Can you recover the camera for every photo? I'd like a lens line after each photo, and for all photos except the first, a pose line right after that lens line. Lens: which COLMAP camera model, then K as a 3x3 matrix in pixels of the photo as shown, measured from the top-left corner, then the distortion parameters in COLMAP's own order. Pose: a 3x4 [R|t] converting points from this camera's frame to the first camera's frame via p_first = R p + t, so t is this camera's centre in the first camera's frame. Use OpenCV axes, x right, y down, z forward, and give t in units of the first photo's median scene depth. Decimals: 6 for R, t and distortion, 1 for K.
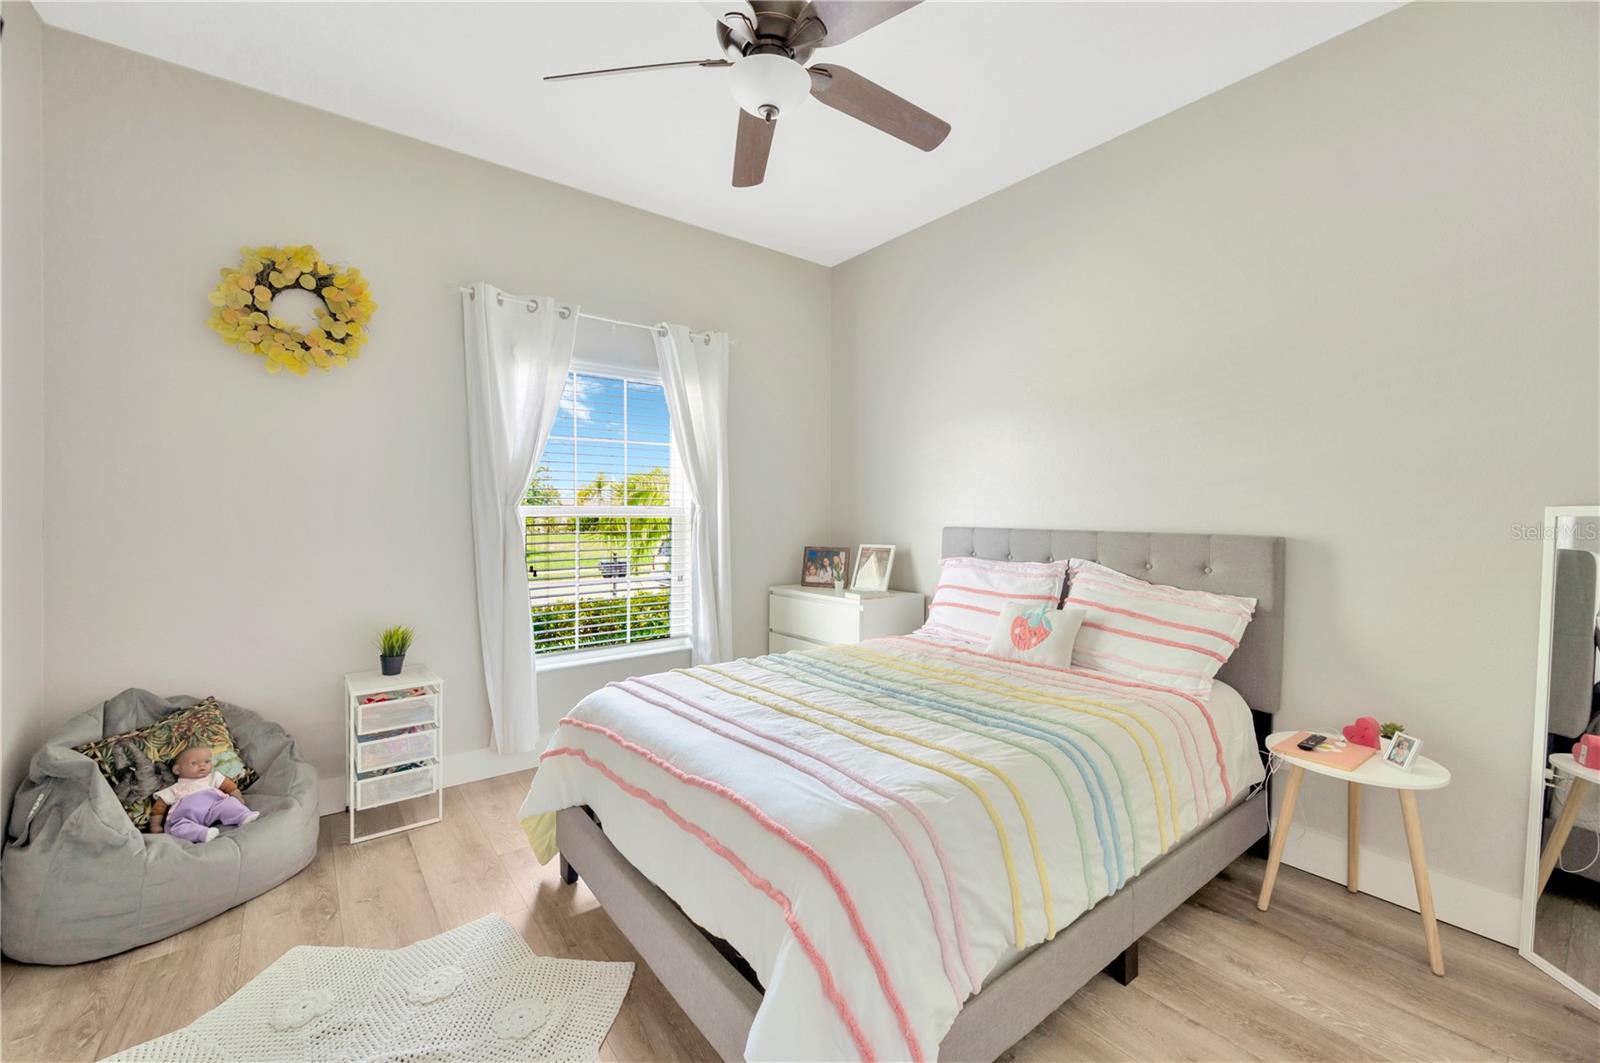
lens RADIAL K [[643.7, 0, 799.1], [0, 643.7, 527.3], [0, 0, 1]] dist [-0.000373, -0.000735]
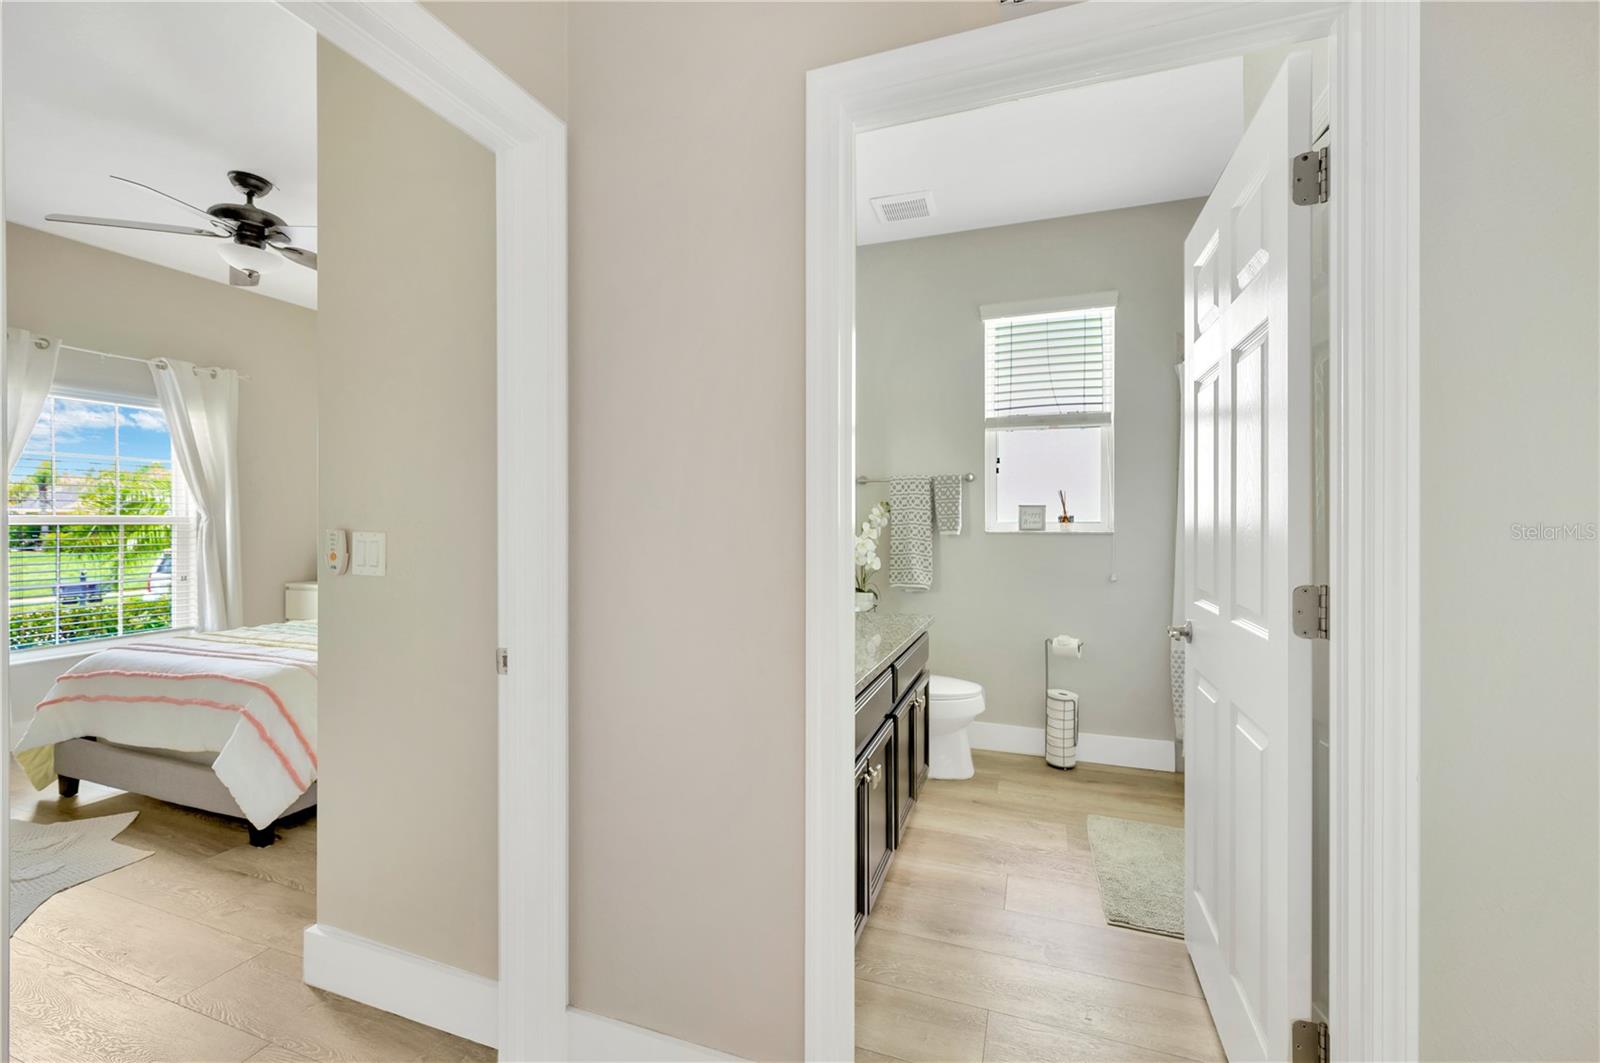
lens RADIAL K [[643.7, 0, 799.1], [0, 643.7, 527.3], [0, 0, 1]] dist [-0.000373, -0.000735]
pose [[0.841992, -0.006743, 0.539447, 0.127600], [0.011272, 0.999923, -0.005095, 0.006424], [-0.539372, 0.010371, 0.842004, -0.589003]]
